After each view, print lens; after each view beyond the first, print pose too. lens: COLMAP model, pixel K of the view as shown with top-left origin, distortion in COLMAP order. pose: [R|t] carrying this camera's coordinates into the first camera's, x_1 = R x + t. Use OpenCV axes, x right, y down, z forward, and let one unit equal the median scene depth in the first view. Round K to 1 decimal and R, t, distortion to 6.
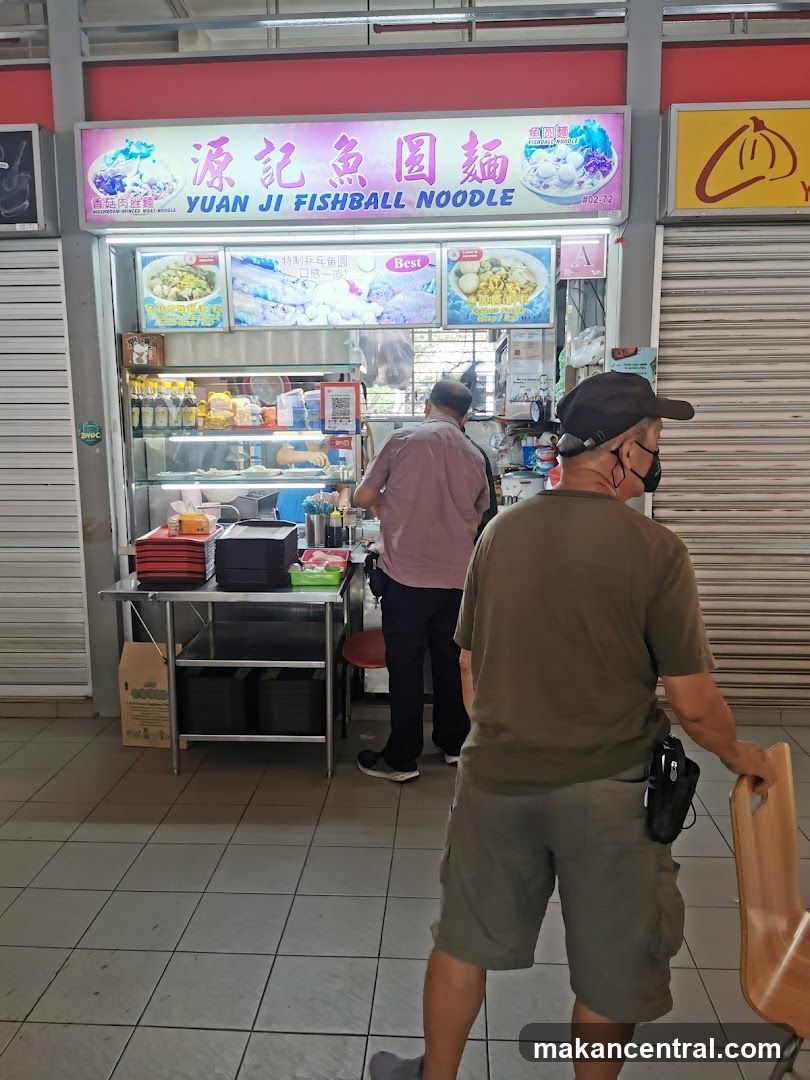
lens RADIAL K [[871.9, 0, 405.0], [0, 871.9, 540.0], [0, 0, 1]] dist [0.049001, -0.008878]
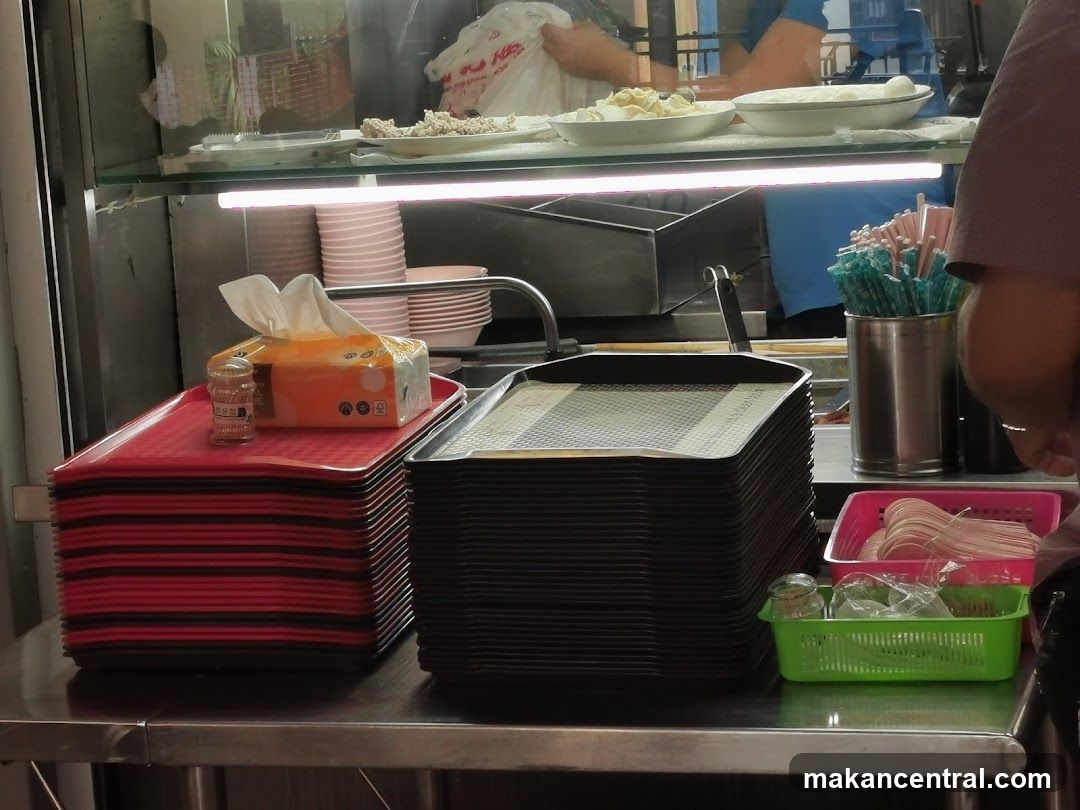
lens RADIAL K [[3606.1, 0, 540.0], [0, 3606.1, 405.0], [0, 0, 1]] dist [0.800982, -0.109745]
pose [[0.979020, -0.020683, -0.202710, -0.009901], [0.022073, 0.999746, 0.004598, -0.014704], [0.202564, -0.008976, 0.979228, 0.134437]]
